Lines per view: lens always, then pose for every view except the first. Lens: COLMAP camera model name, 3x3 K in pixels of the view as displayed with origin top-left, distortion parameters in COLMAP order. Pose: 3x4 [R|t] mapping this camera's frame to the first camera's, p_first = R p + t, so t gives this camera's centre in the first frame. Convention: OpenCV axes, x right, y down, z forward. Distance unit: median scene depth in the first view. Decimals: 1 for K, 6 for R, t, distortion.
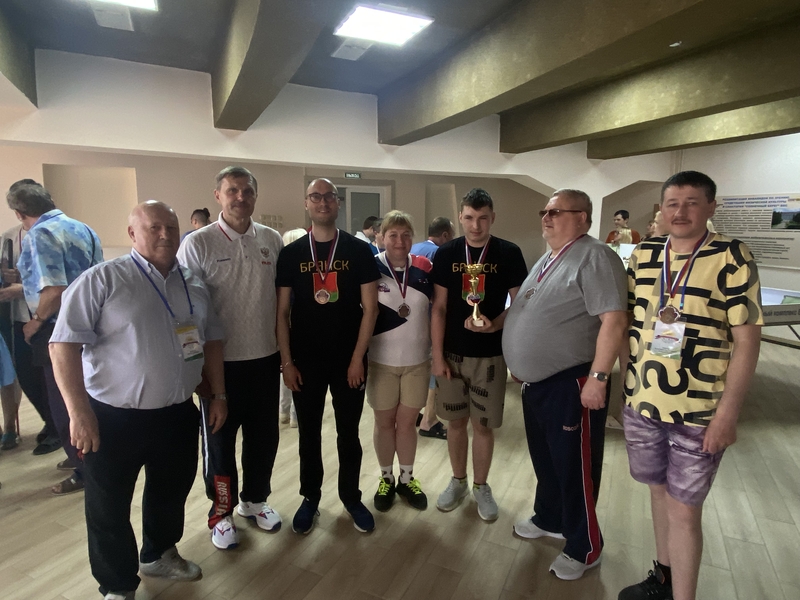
lens RADIAL K [[491.9, 0, 398.1], [0, 491.9, 301.4], [0, 0, 1]] dist [-0.003419, -0.001435]
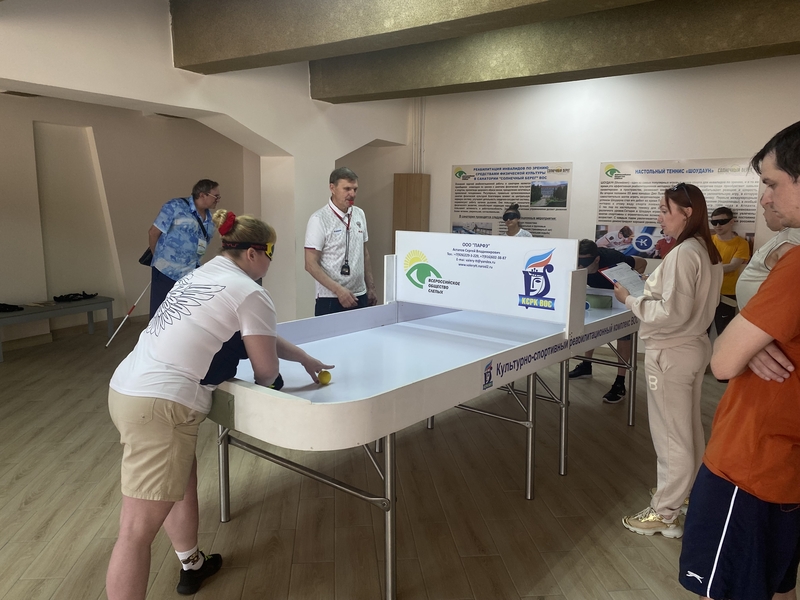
lens RADIAL K [[611.1, 0, 398.6], [0, 611.1, 300.1], [0, 0, 1]] dist [0.030780, -0.031573]
pose [[0.848658, -0.075941, 0.523461, 0.041371], [0.072331, 0.997005, 0.027374, -0.045083], [-0.523972, 0.014632, 0.851610, 0.309694]]
